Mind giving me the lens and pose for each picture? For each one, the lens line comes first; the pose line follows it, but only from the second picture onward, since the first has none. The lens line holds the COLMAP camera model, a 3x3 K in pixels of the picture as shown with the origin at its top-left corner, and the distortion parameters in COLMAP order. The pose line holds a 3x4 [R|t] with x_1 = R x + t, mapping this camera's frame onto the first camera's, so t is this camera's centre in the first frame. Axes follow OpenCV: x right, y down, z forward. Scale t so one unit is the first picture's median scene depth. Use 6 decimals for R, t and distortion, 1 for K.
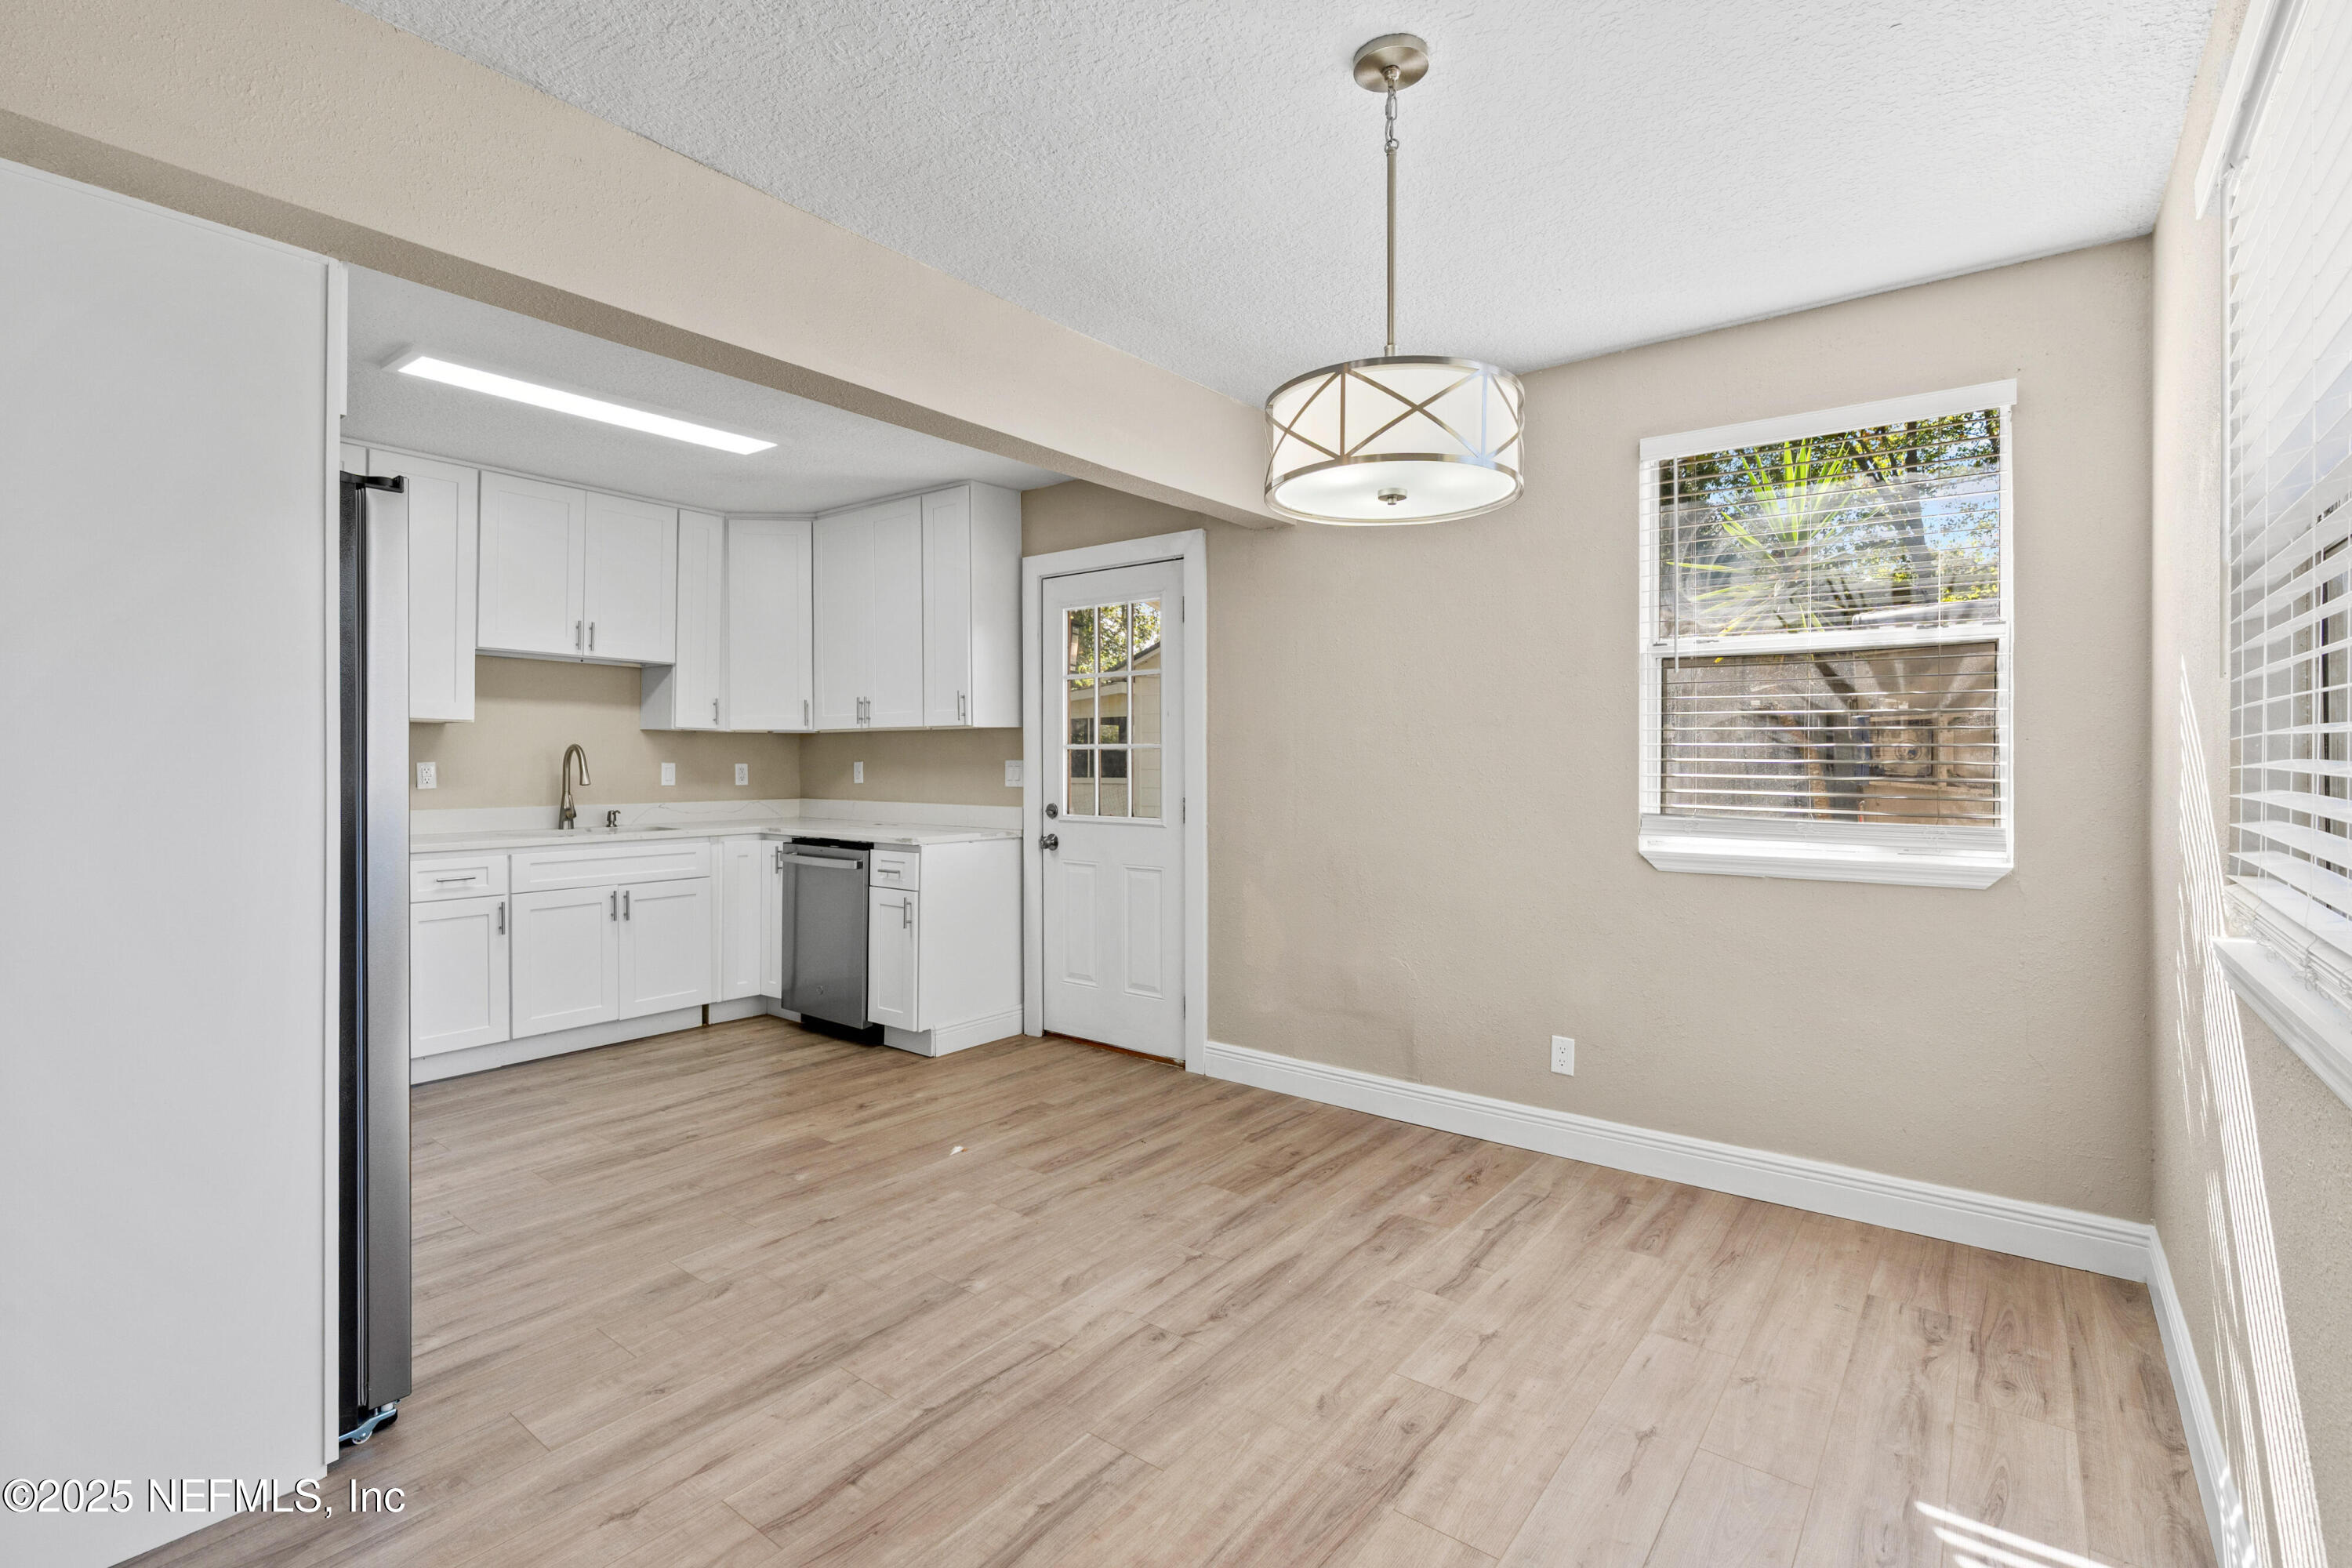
lens RADIAL K [[1071.9, 0, 1179.8], [0, 1071.9, 768.5], [0, 0, 1]] dist [-0.012098, 0.004051]
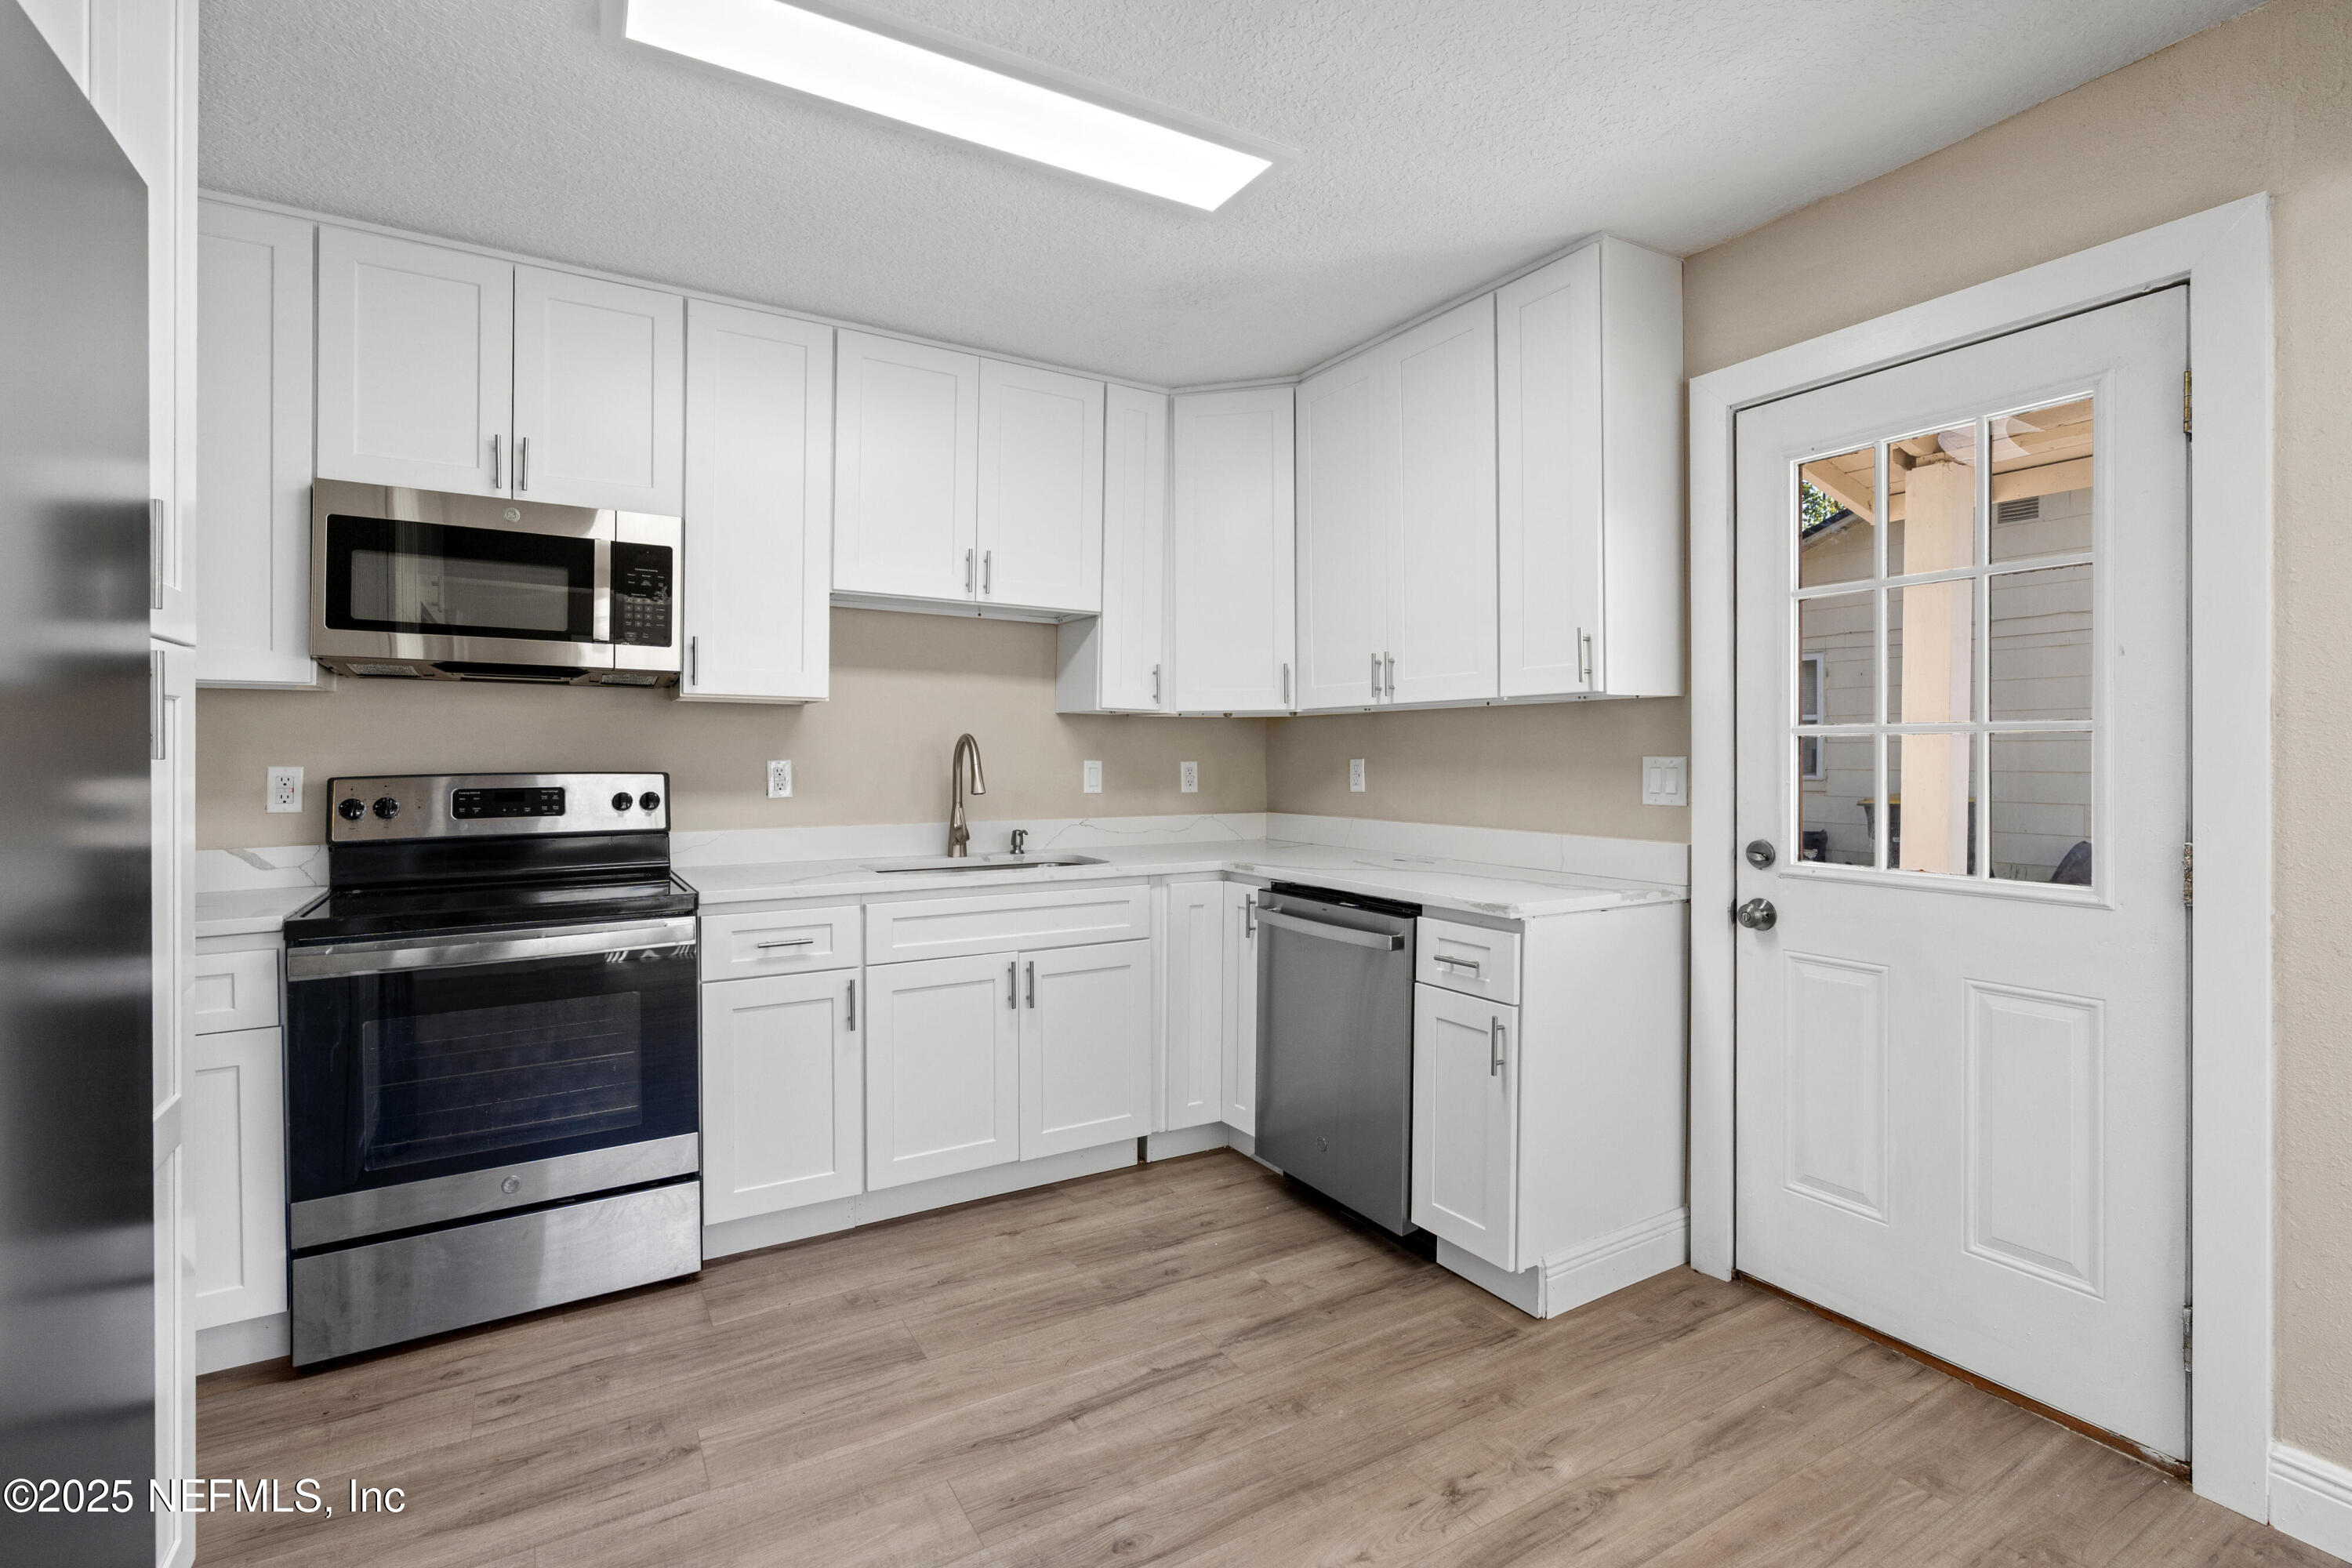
lens RADIAL K [[1071.9, 0, 1179.4], [0, 1071.9, 763.2], [0, 0, 1]] dist [-0.012098, 0.004051]
pose [[0.930525, 0.000825, -0.366227, -0.232981], [-0.001115, 0.999999, -0.000581, -0.004502], [0.366226, 0.000949, 0.930525, 0.508108]]
